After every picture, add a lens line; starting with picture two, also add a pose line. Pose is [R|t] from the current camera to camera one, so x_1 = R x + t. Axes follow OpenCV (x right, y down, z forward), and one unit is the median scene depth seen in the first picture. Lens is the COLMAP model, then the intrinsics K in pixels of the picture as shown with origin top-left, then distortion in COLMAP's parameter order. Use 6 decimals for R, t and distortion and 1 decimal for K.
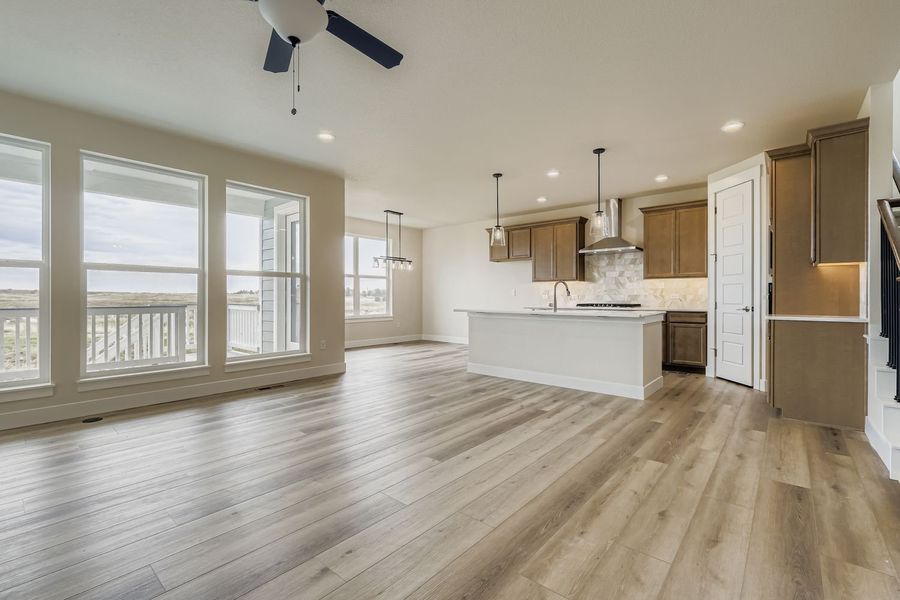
lens RADIAL K [[397.8, 0, 447.6], [0, 397.8, 300.2], [0, 0, 1]] dist [-0.002707, 0.000160]
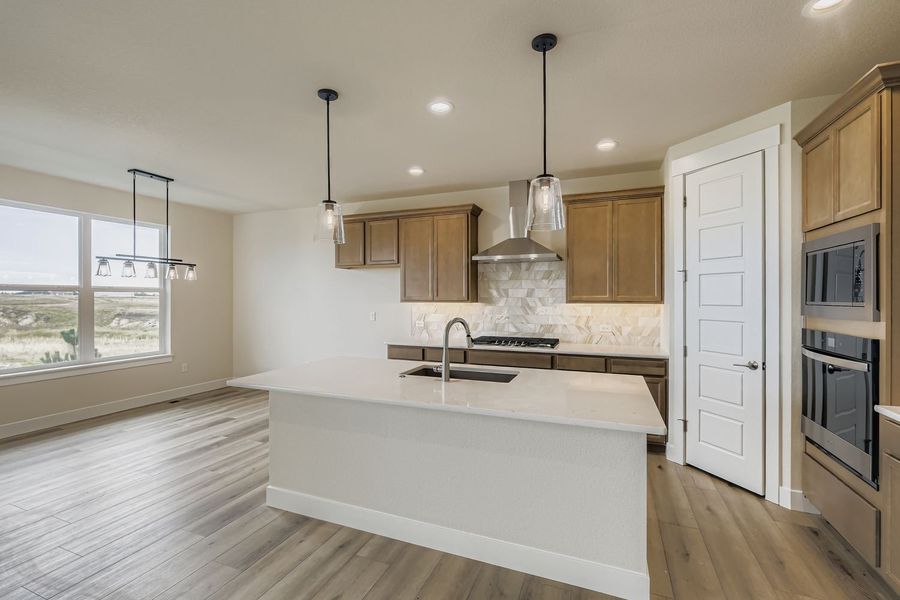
lens RADIAL K [[397.8, 0, 447.6], [0, 397.8, 300.2], [0, 0, 1]] dist [-0.002707, 0.000160]
pose [[0.947264, -0.003198, 0.320439, 0.085188], [0.003349, 0.999994, 0.000078, -0.053639], [-0.320438, 0.000999, 0.947269, 0.398622]]
